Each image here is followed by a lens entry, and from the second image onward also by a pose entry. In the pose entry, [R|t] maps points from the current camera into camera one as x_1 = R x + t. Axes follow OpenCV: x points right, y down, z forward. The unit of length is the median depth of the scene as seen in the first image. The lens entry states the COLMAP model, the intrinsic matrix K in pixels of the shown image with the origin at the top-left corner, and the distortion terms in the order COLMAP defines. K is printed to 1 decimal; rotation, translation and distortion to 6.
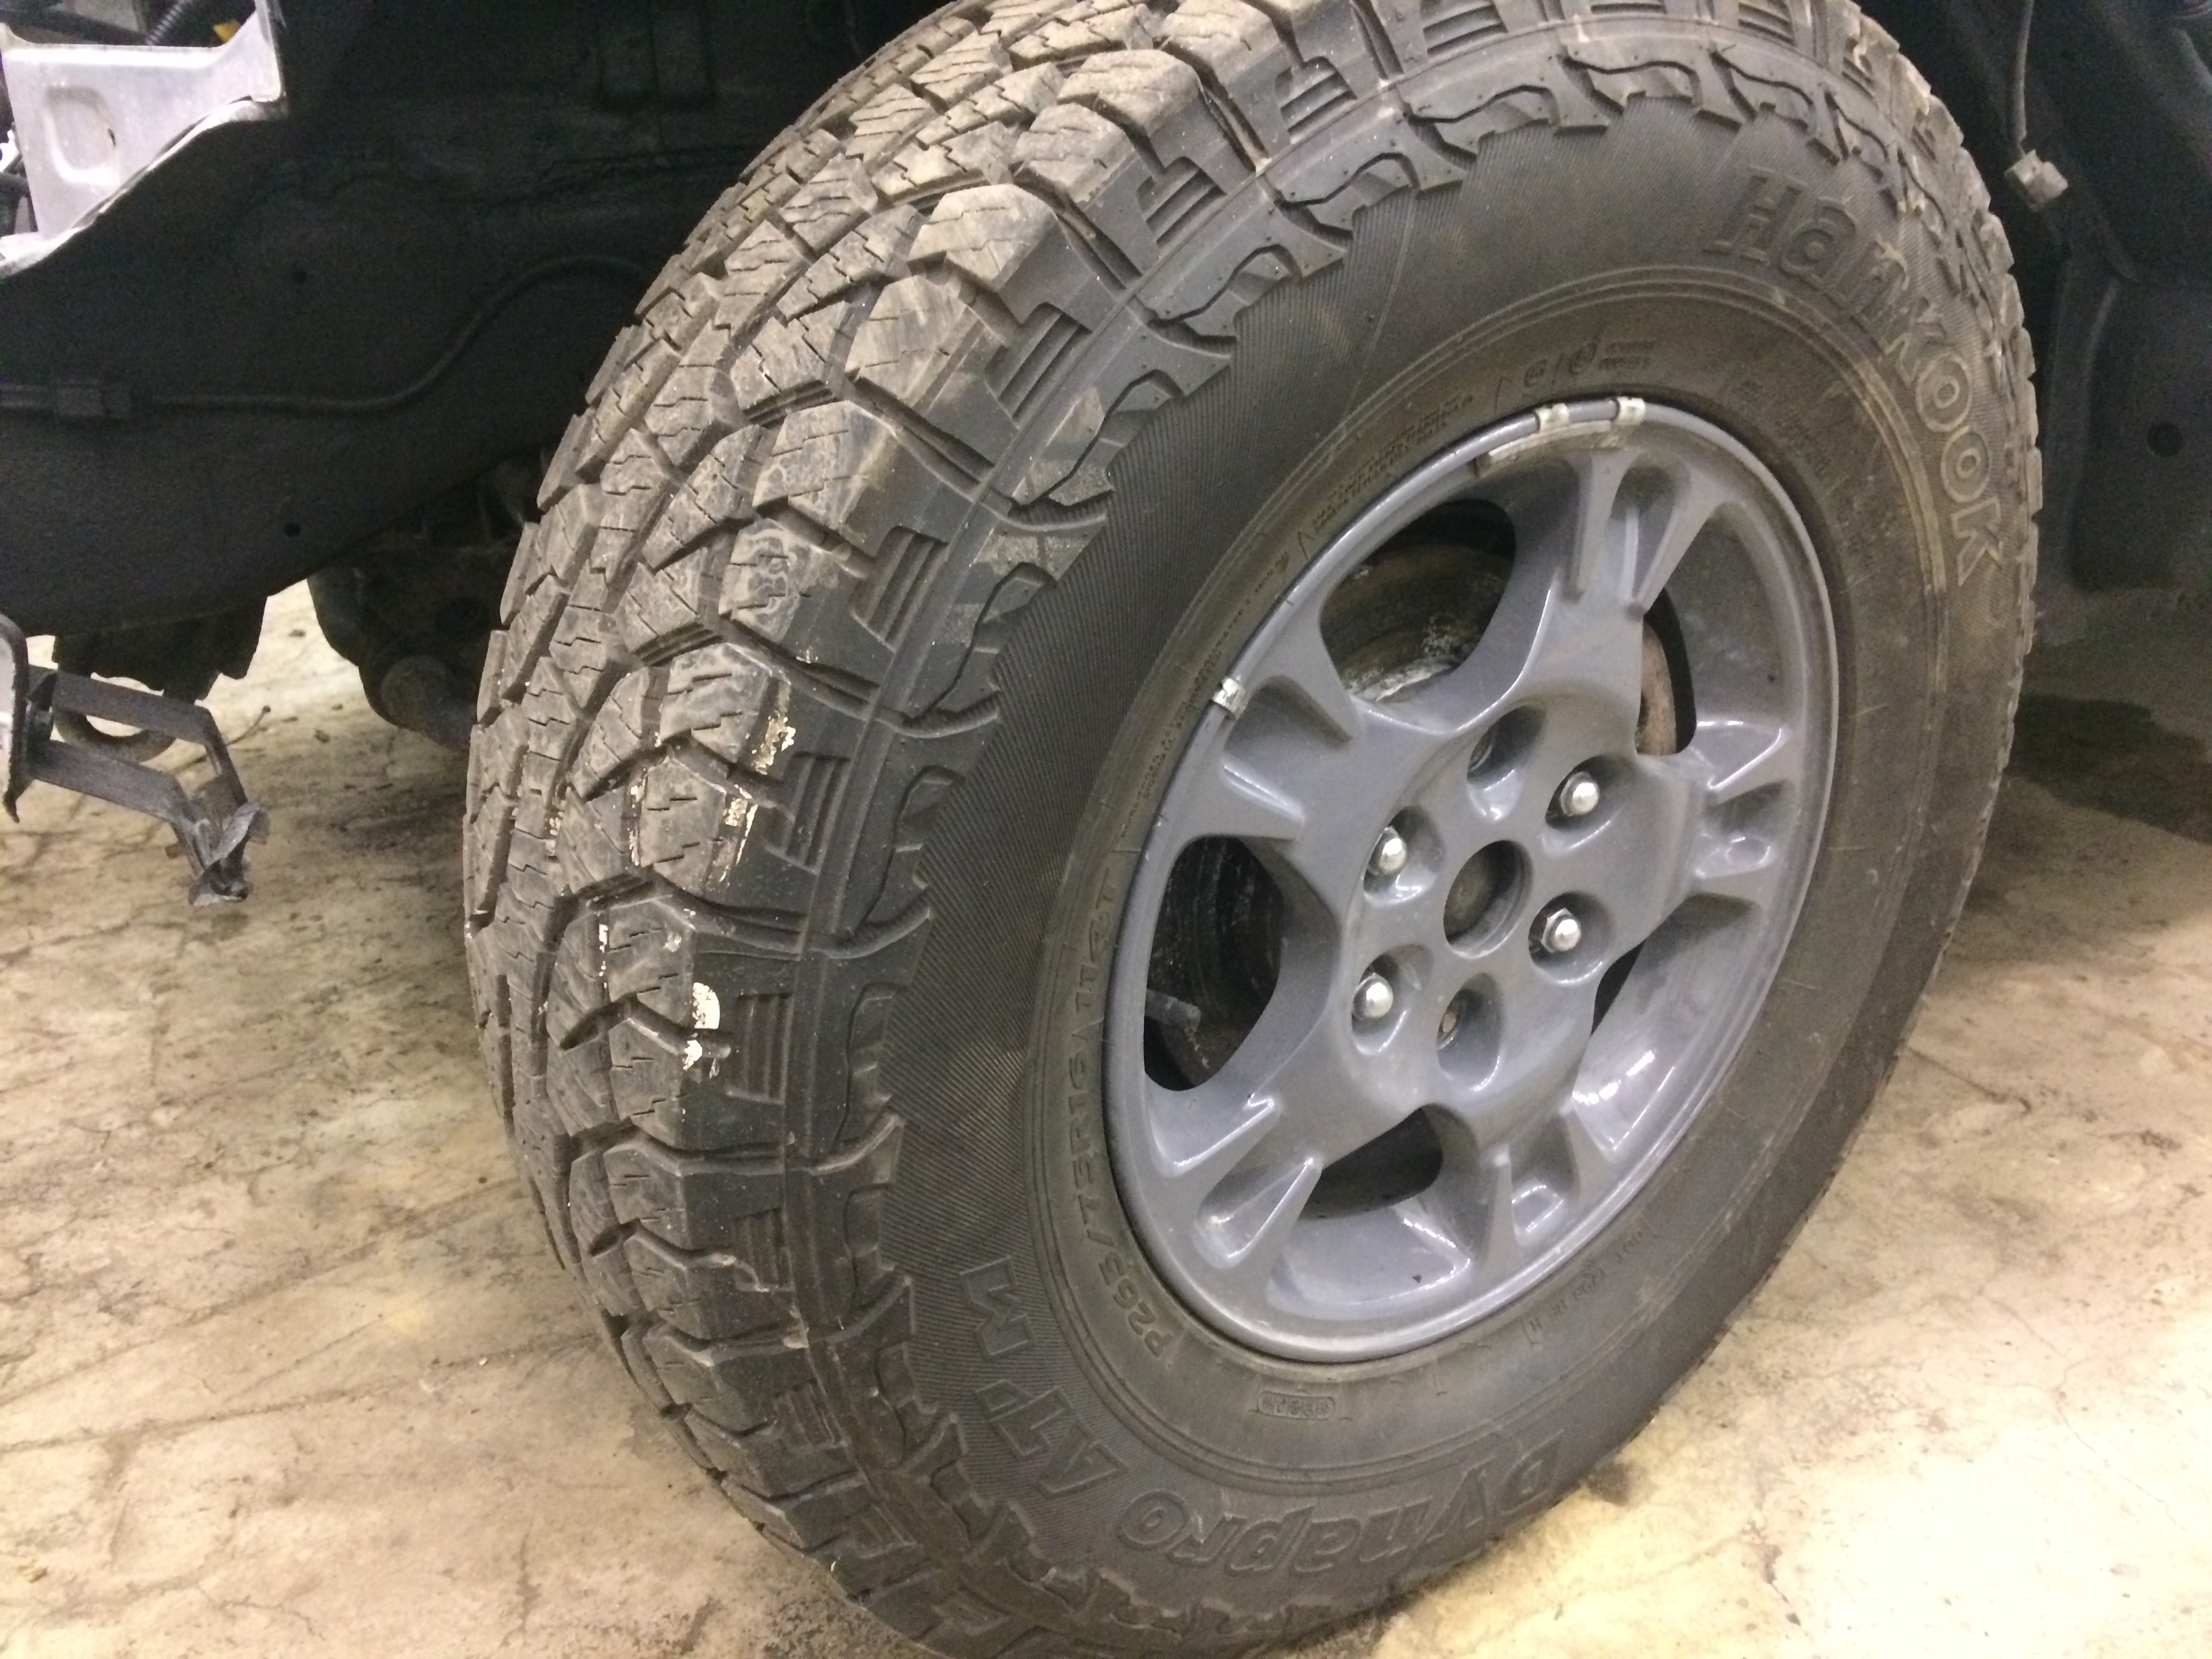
lens RADIAL K [[1874.5, 0, 1106.0], [0, 1874.5, 829.5], [0, 0, 1]] dist [0.093534, -0.141933]
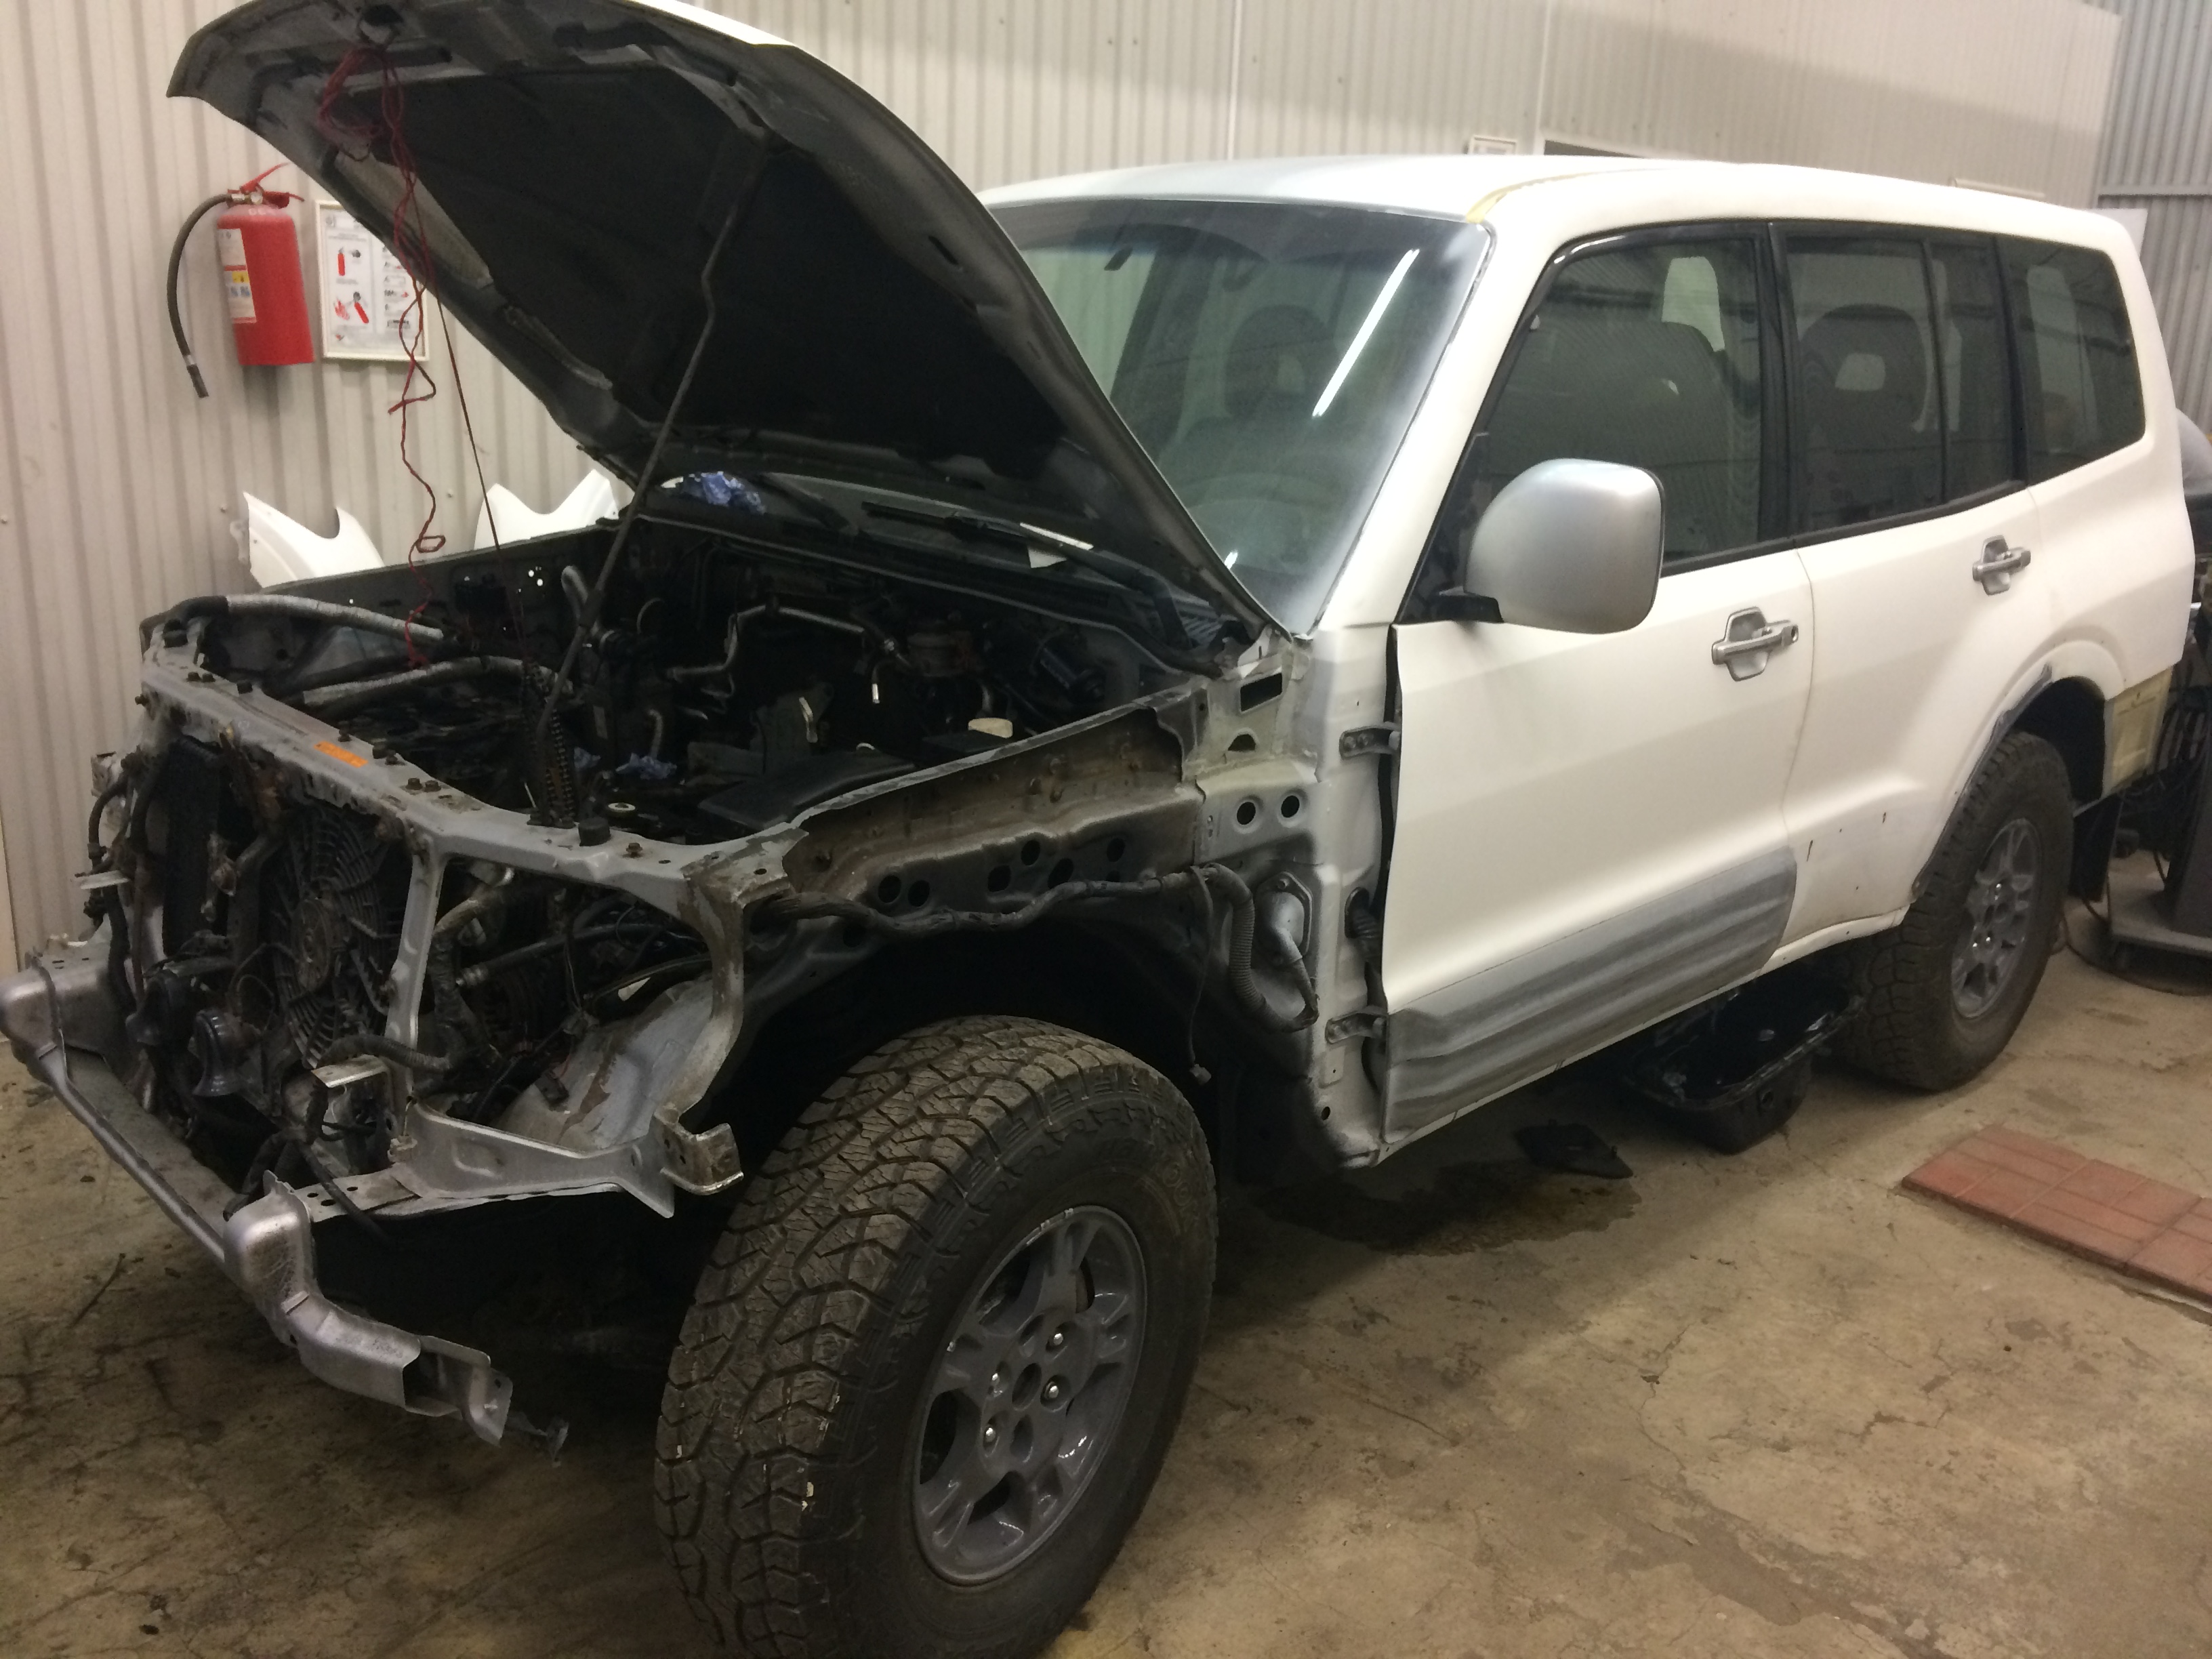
lens RADIAL K [[1874.5, 0, 1106.0], [0, 1874.5, 829.5], [0, 0, 1]] dist [0.093534, -0.141933]
pose [[0.944205, -0.030591, 0.327935, -0.536620], [0.072167, 0.990698, -0.115370, -0.425672], [-0.321355, 0.132599, 0.937629, -1.616452]]
